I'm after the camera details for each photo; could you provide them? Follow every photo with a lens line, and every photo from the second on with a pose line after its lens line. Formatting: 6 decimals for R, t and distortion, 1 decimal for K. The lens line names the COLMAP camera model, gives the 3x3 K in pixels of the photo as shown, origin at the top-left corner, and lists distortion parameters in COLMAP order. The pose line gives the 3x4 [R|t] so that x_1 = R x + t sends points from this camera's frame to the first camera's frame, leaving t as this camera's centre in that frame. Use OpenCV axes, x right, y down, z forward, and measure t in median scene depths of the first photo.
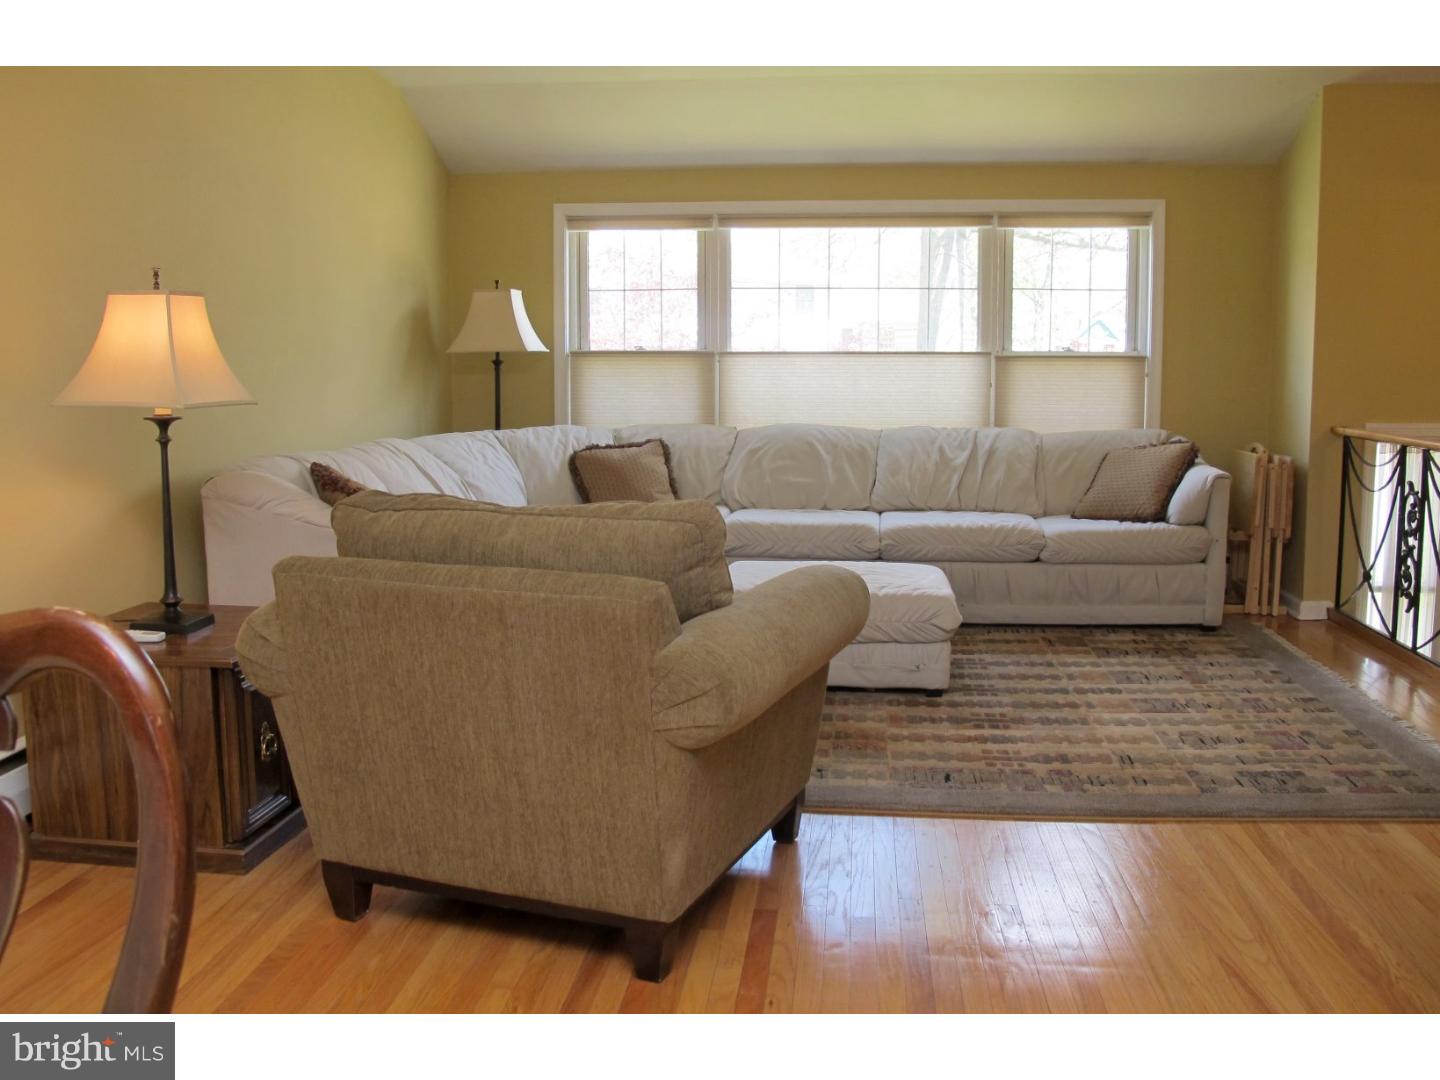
lens RADIAL K [[1300.1, 0, 720.0], [0, 1300.1, 540.0], [0, 0, 1]] dist [-0.113738, -0.001711]
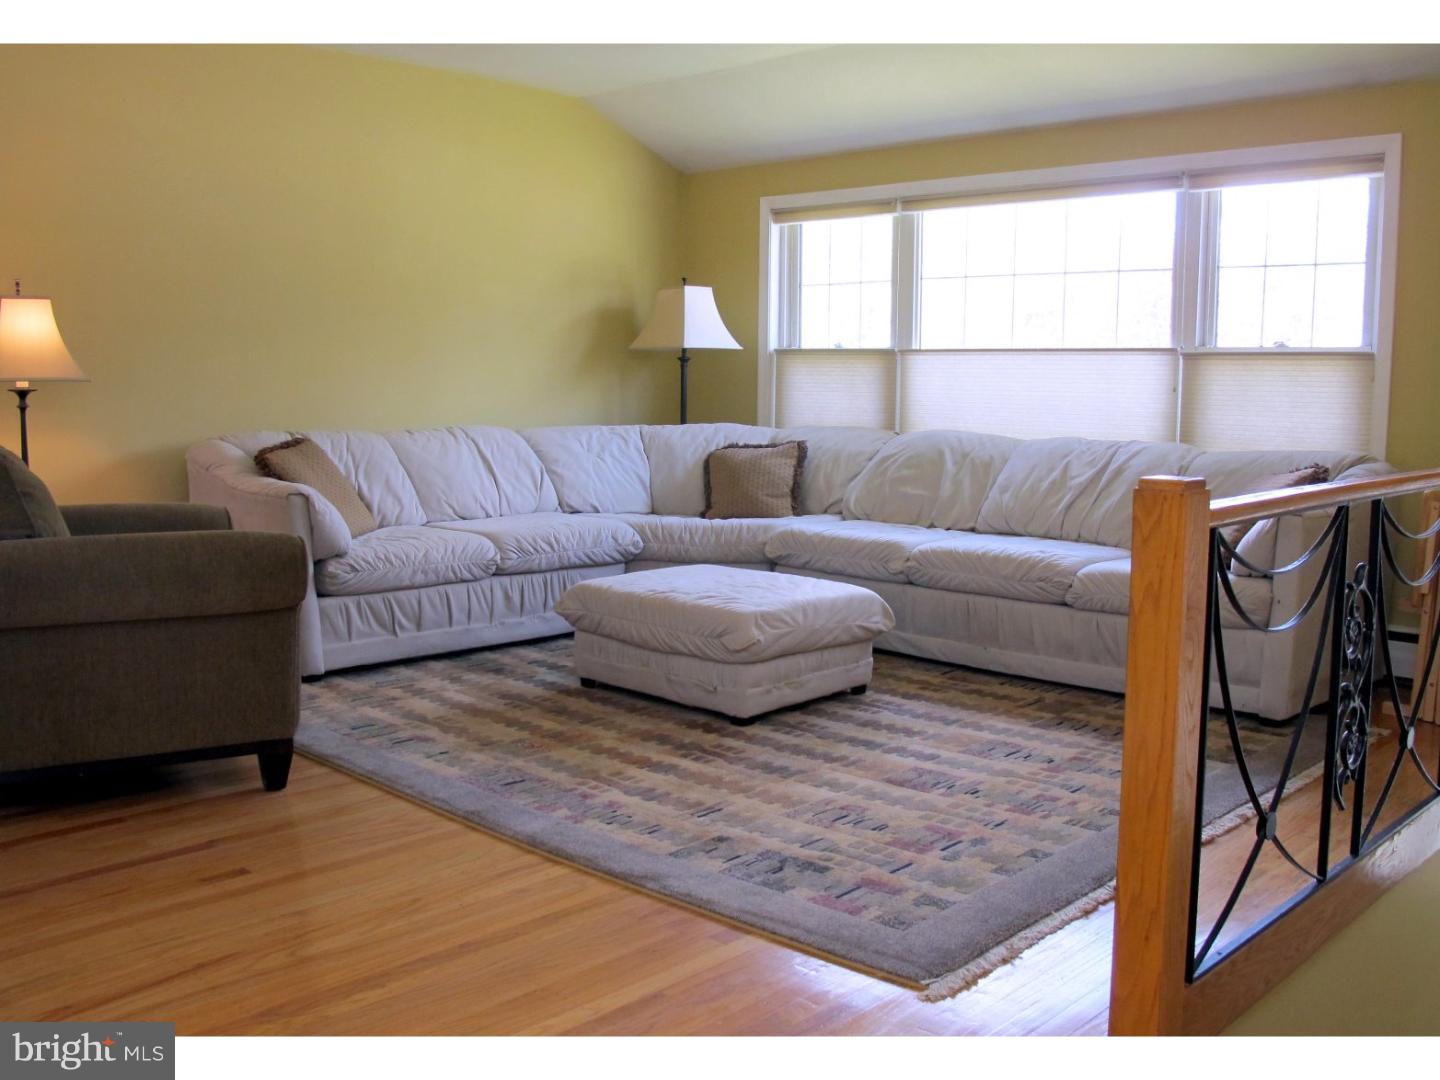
lens RADIAL K [[1413.4, 0, 720.0], [0, 1413.4, 540.0], [0, 0, 1]] dist [-0.068598, -0.000418]
pose [[0.786700, 0.079418, -0.612206, 0.527677], [-0.092220, 0.995682, 0.010660, -0.011191], [0.610409, 0.048071, 0.790626, 0.152507]]
